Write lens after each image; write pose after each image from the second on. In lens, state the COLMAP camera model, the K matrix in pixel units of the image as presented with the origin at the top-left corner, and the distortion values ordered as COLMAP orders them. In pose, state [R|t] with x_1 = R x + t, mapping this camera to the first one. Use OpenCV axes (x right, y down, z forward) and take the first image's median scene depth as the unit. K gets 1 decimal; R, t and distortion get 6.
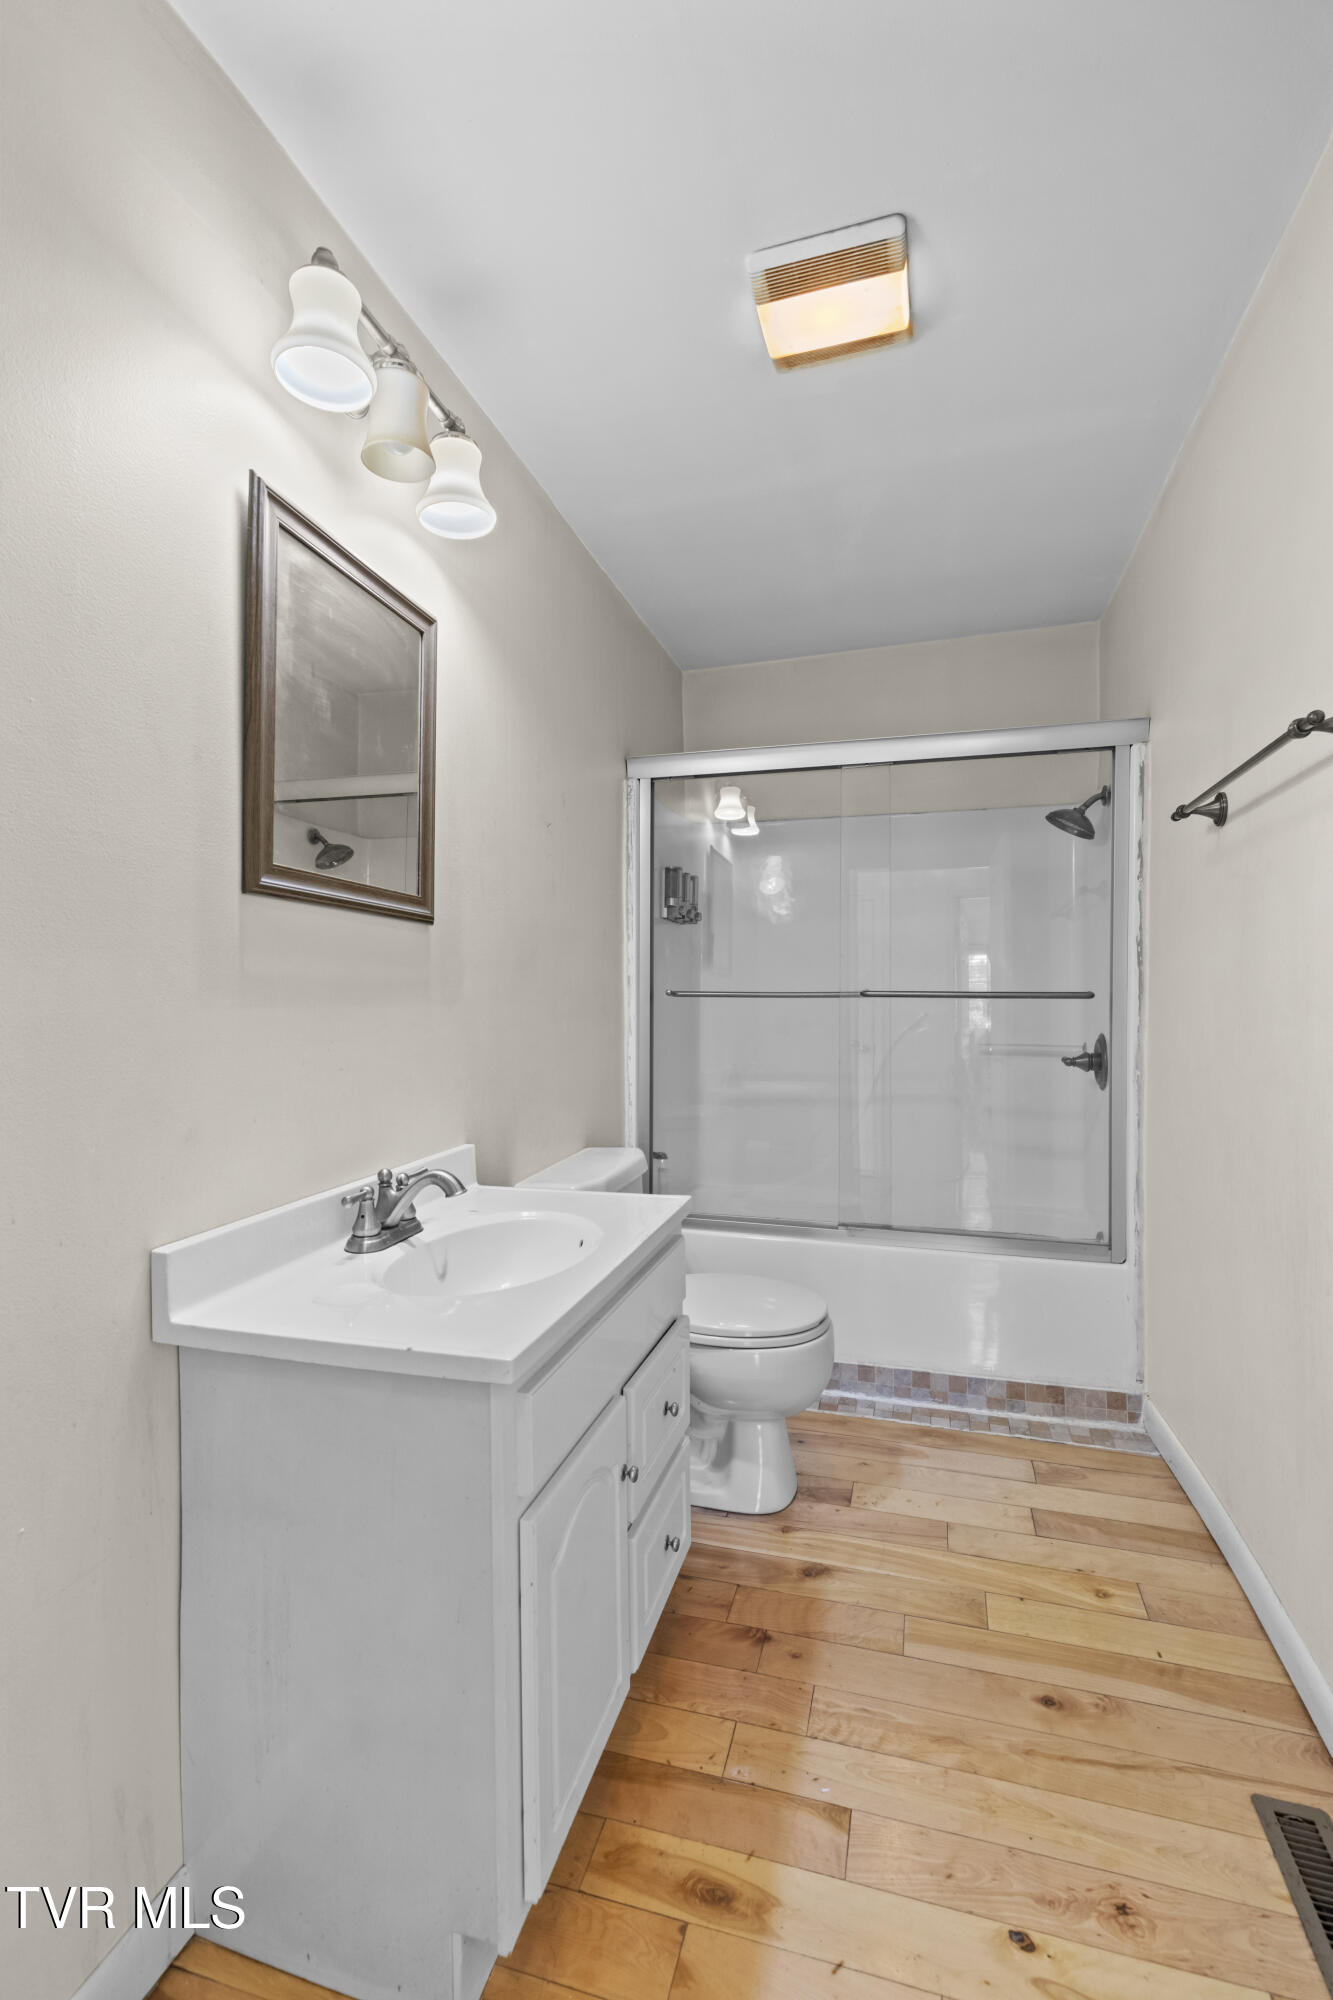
lens RADIAL K [[898.1, 0, 666.5], [0, 898.1, 1000.0], [0, 0, 1]] dist [0.003896, 0.000387]
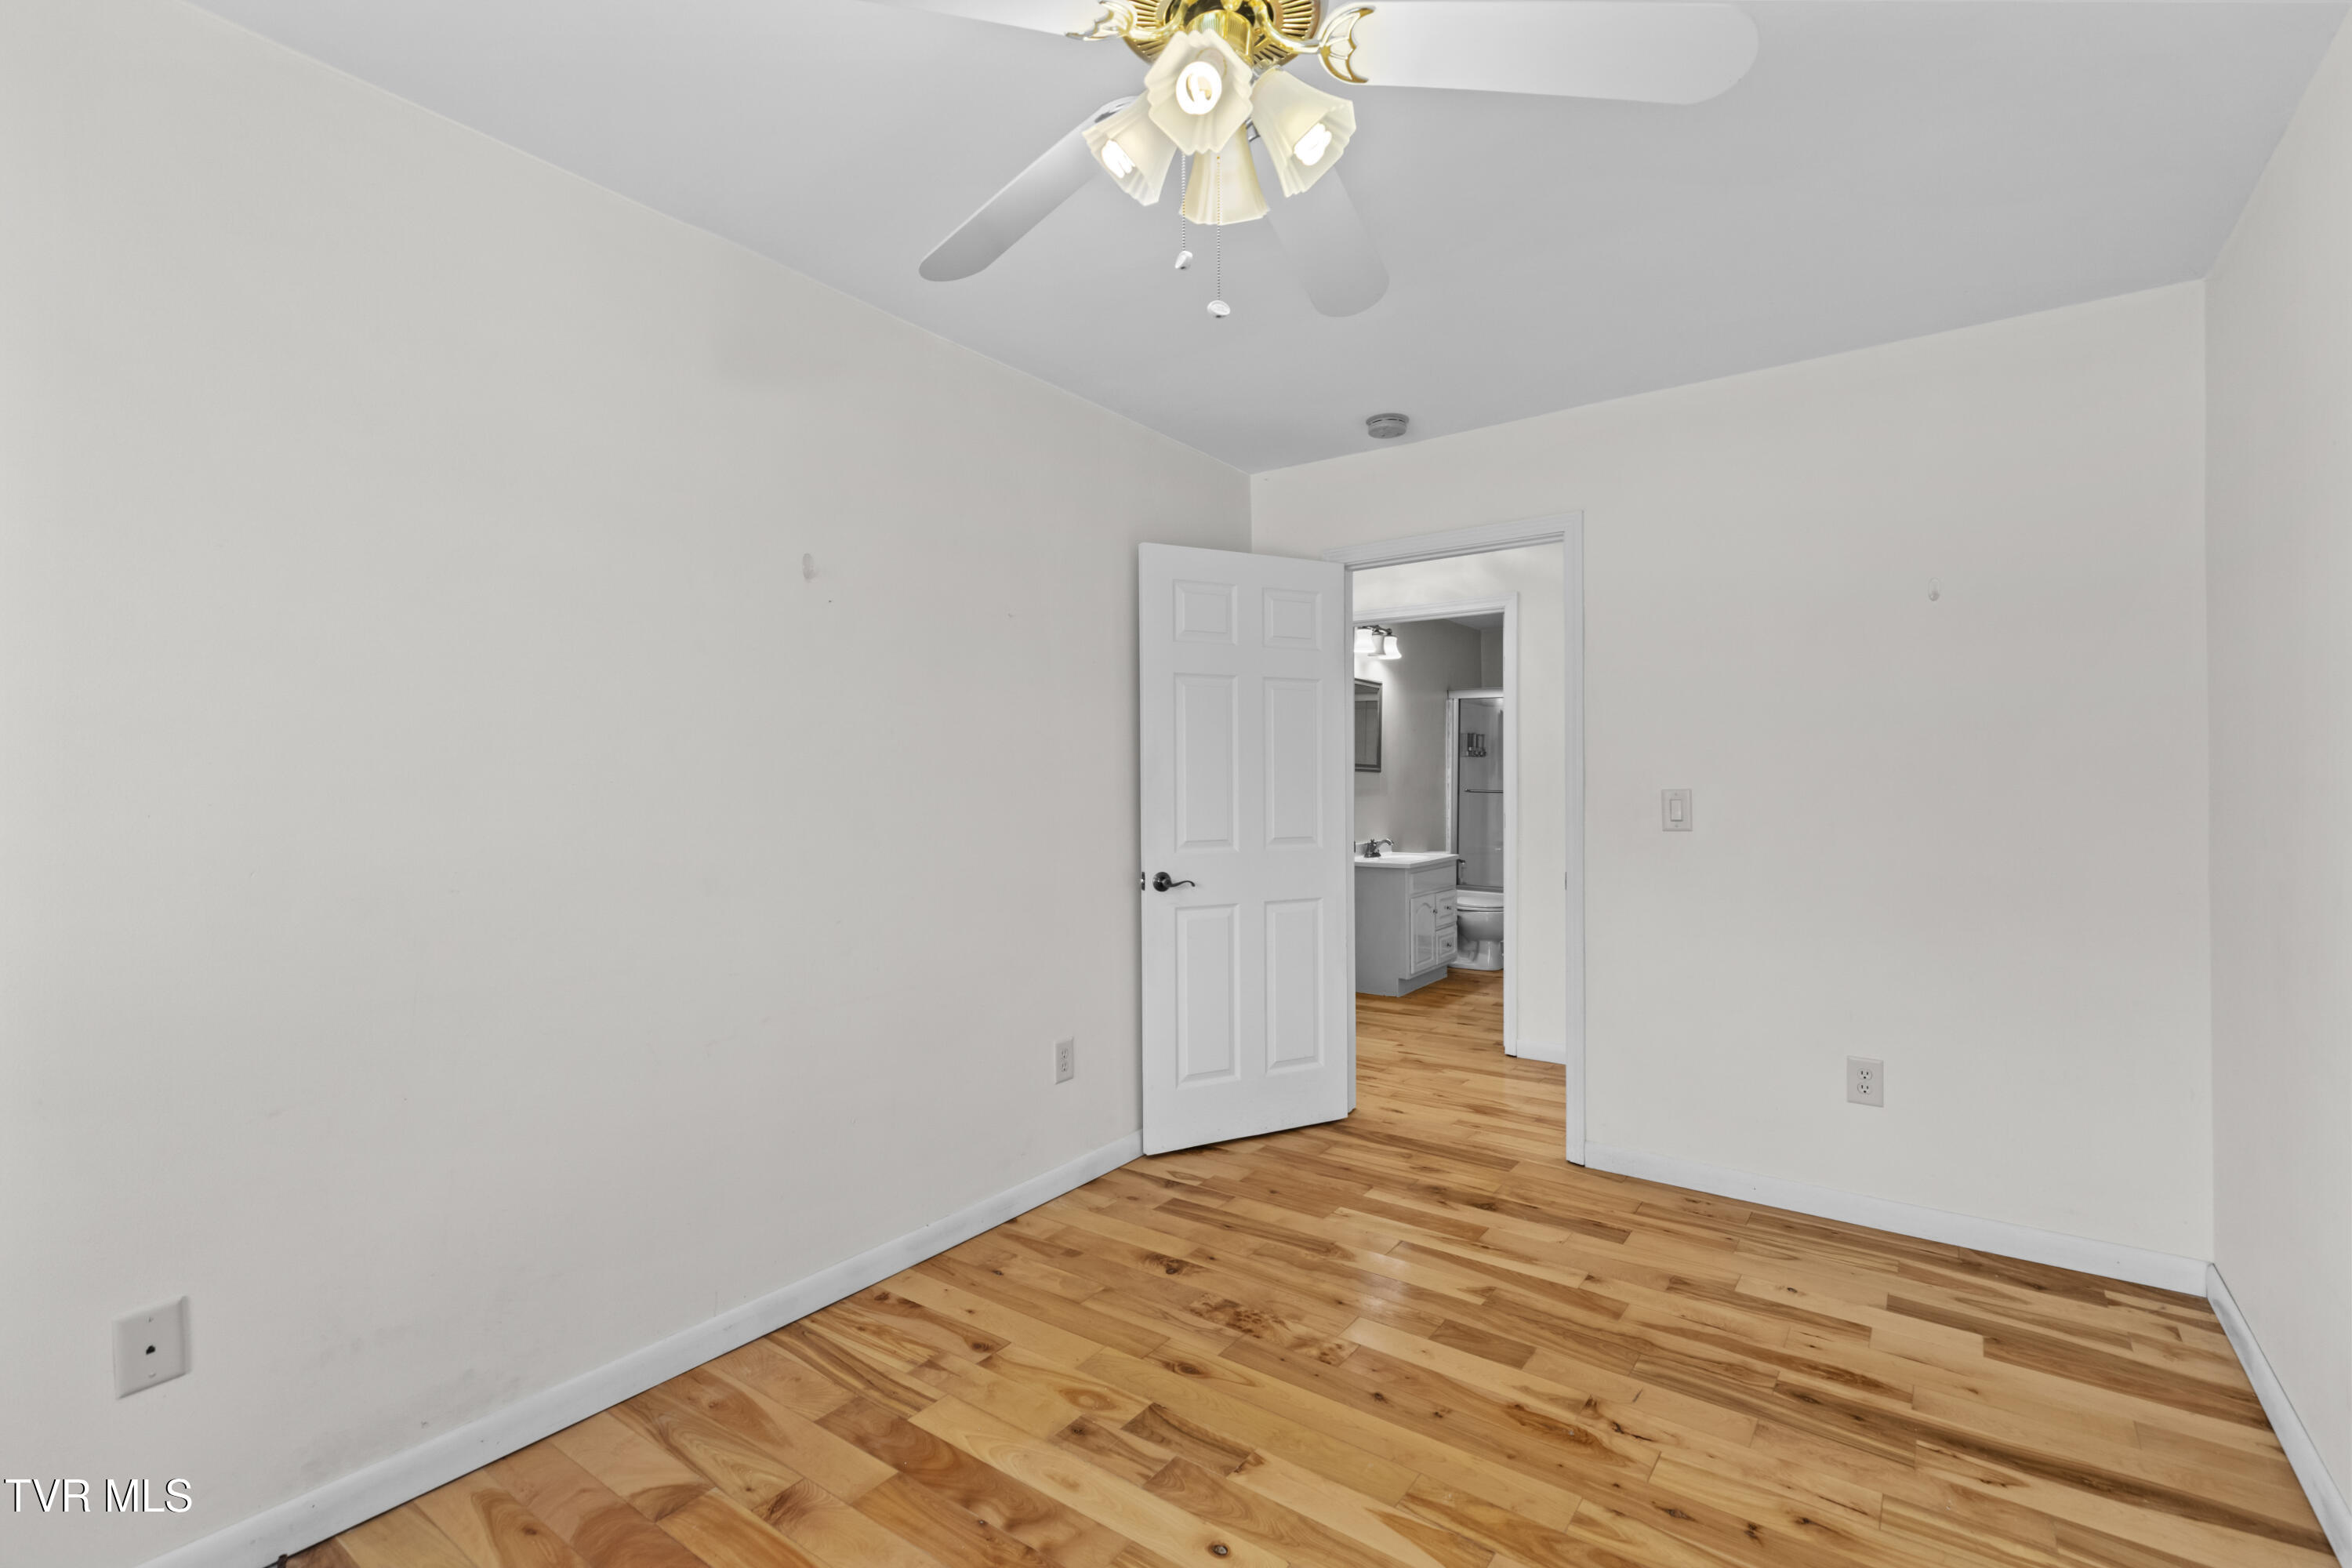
lens RADIAL K [[1056.2, 0, 1179.4], [0, 1056.2, 782.0], [0, 0, 1]] dist [0.003896, 0.000387]
pose [[0.941771, 0.005138, -0.336216, 0.225963], [-0.006098, 0.999980, -0.001801, -0.020952], [0.336200, 0.003746, 0.941783, -1.858792]]
